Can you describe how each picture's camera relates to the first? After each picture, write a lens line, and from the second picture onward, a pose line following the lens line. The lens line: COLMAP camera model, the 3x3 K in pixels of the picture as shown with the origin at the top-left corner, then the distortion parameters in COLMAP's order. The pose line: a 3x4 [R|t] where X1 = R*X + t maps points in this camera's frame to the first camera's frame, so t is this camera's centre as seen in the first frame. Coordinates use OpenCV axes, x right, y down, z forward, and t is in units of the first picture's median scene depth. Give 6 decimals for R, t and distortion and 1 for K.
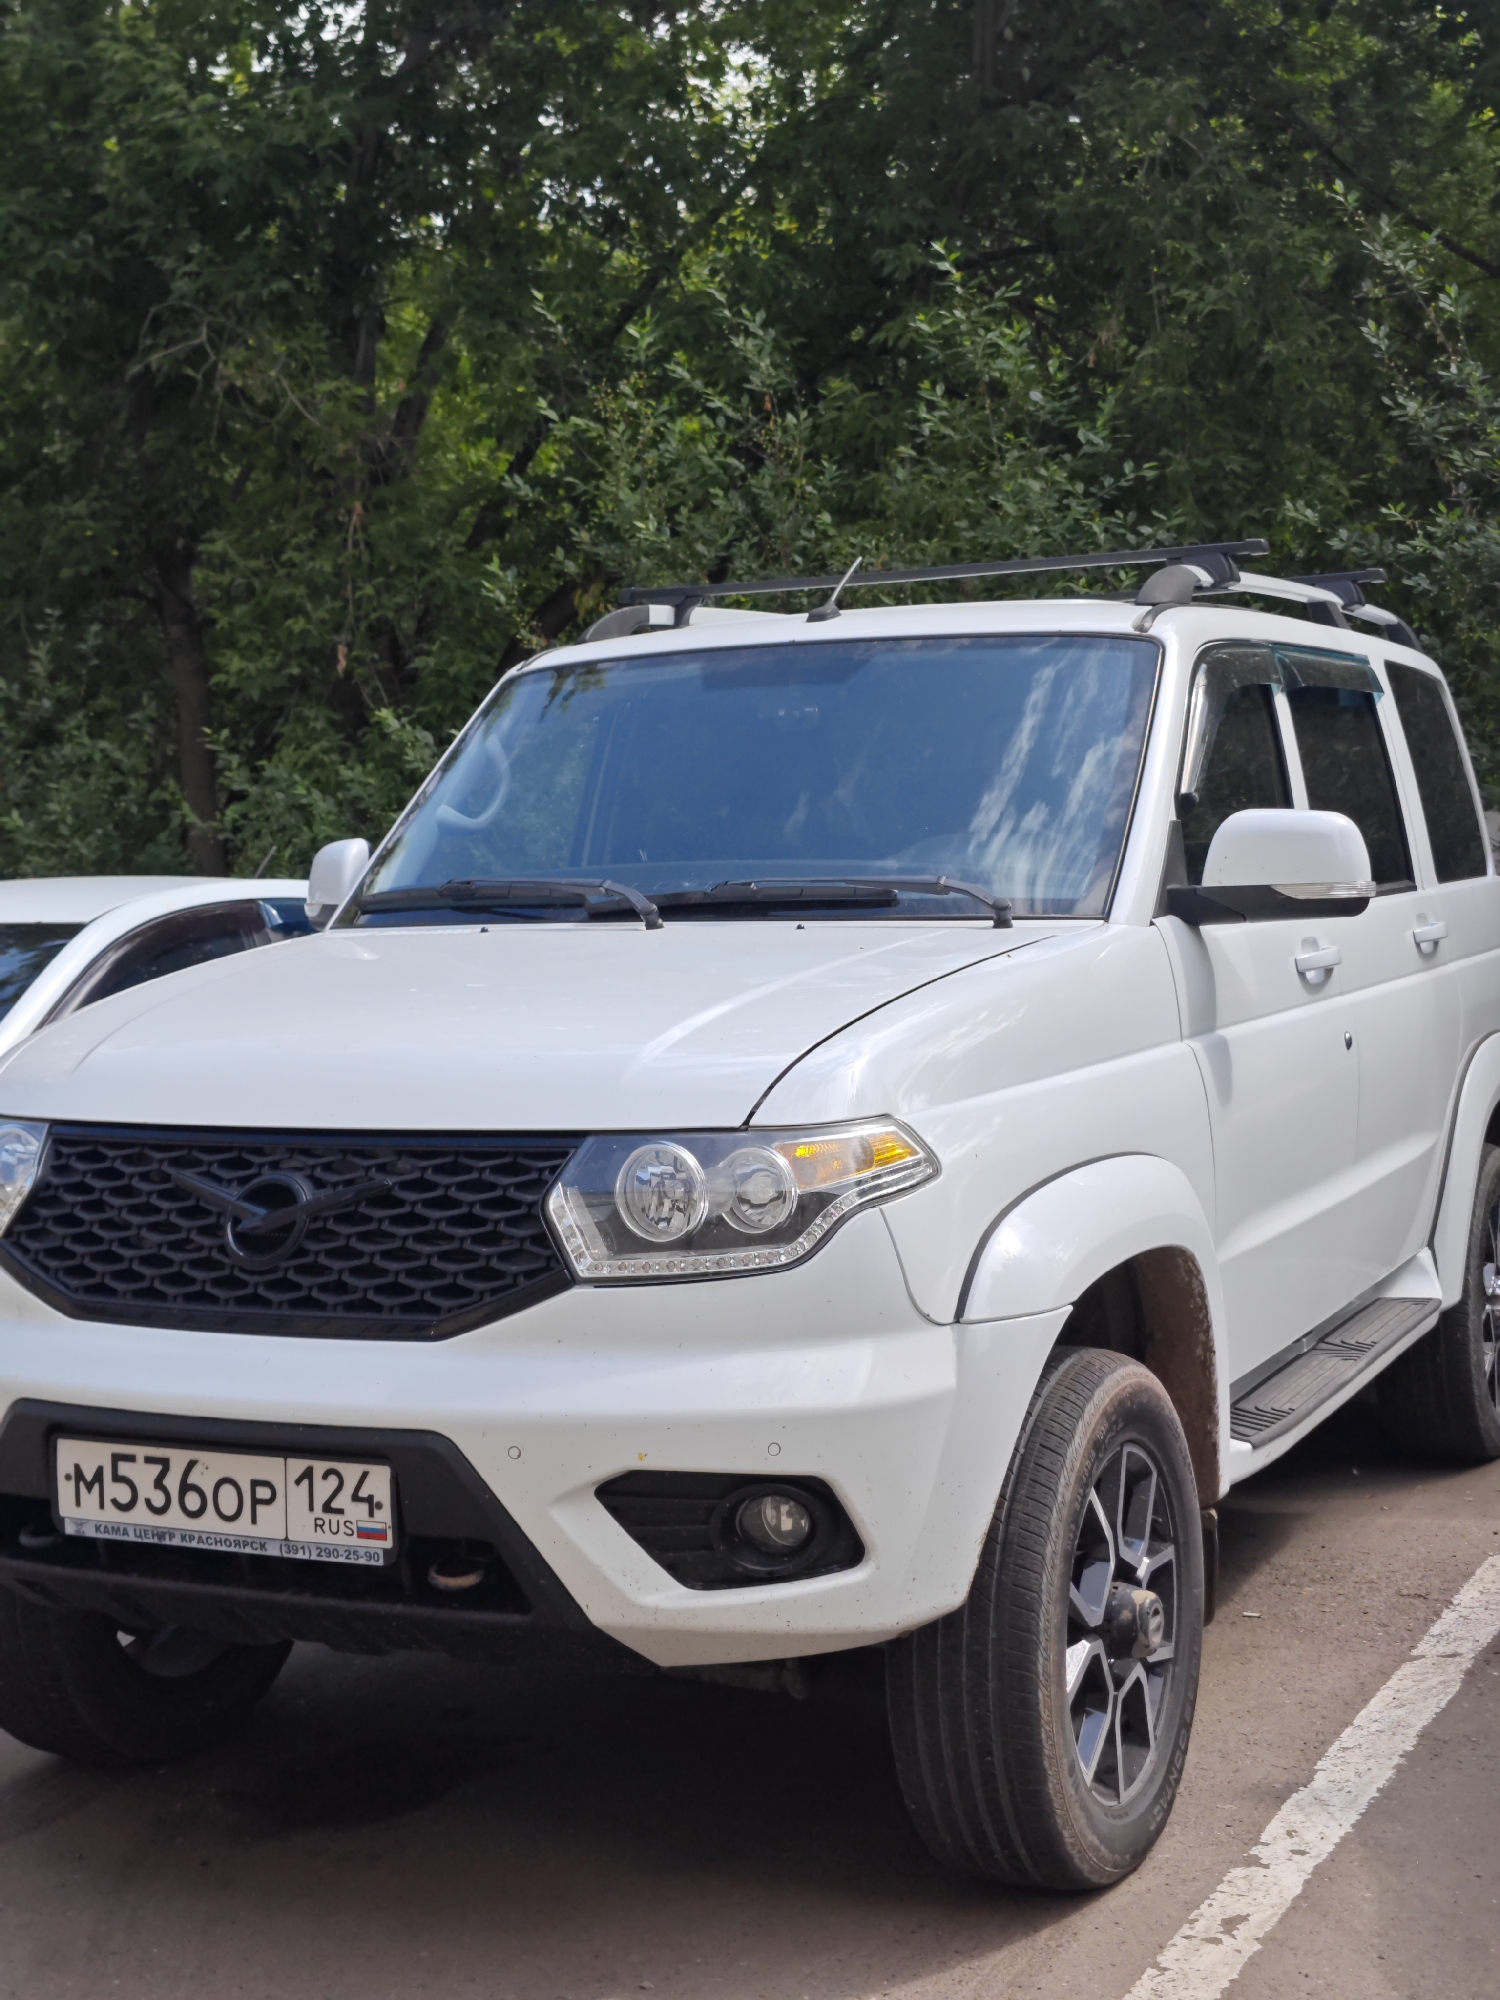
lens RADIAL K [[2589.8, 0, 759.5], [0, 2589.8, 999.5], [0, 0, 1]] dist [0.075888, 0.000000]
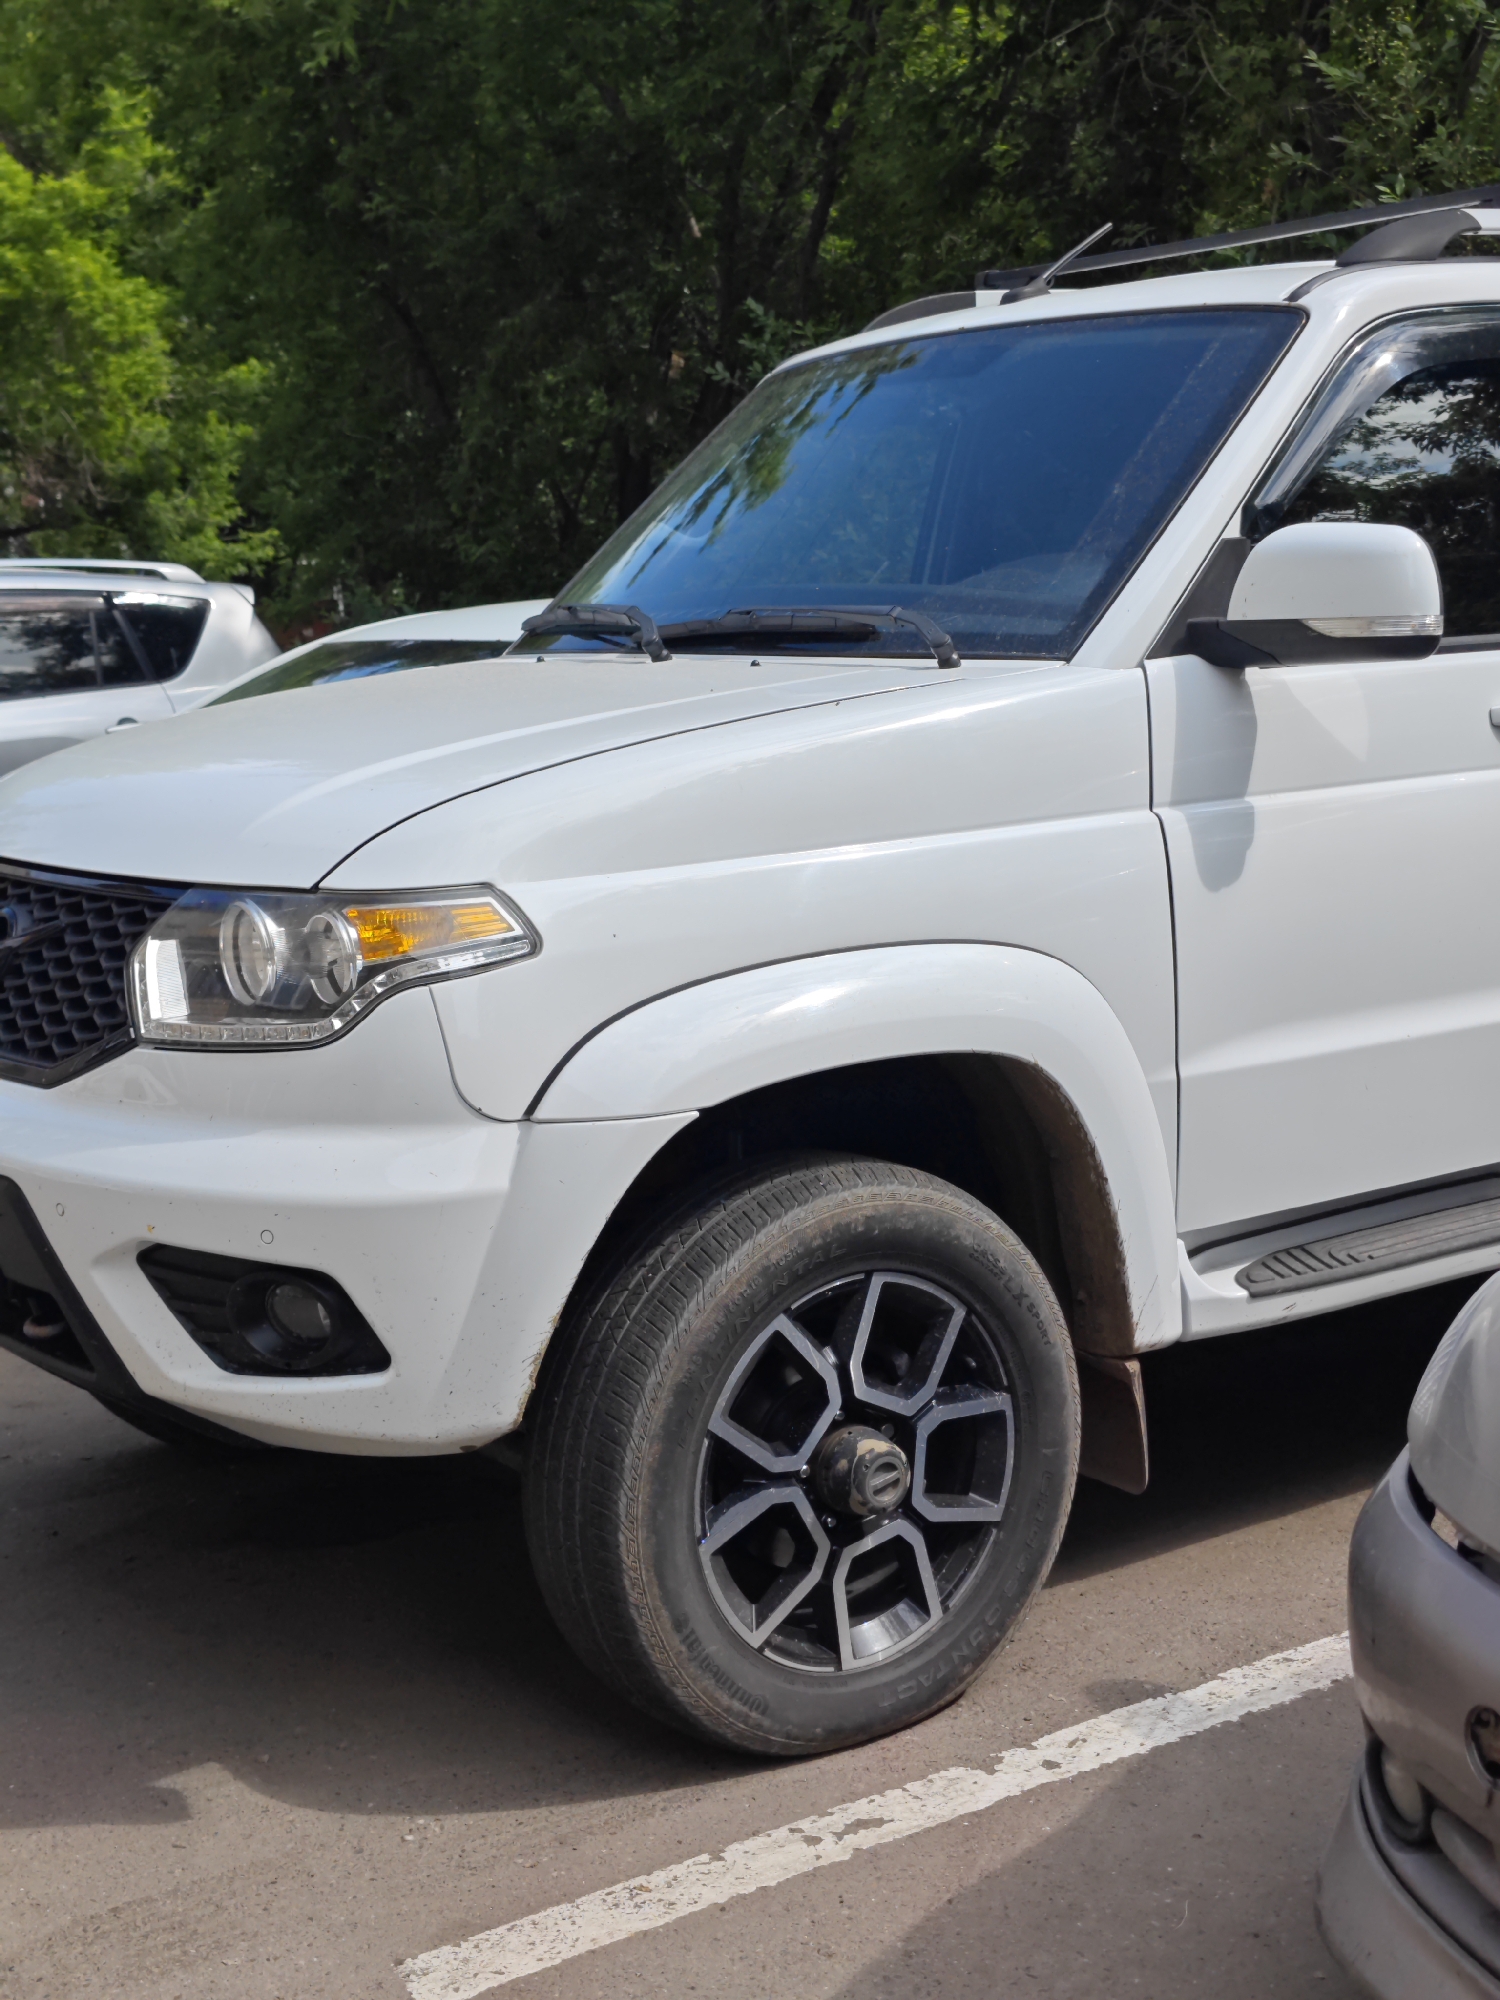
lens RADIAL K [[2589.8, 0, 751.1], [0, 2589.8, 993.2], [0, 0, 1]] dist [0.075888, 0.000000]
pose [[0.886779, 0.073826, -0.456260, 0.535645], [-0.022765, 0.992939, 0.116419, -0.023830], [0.461633, -0.092851, 0.882198, 0.246772]]
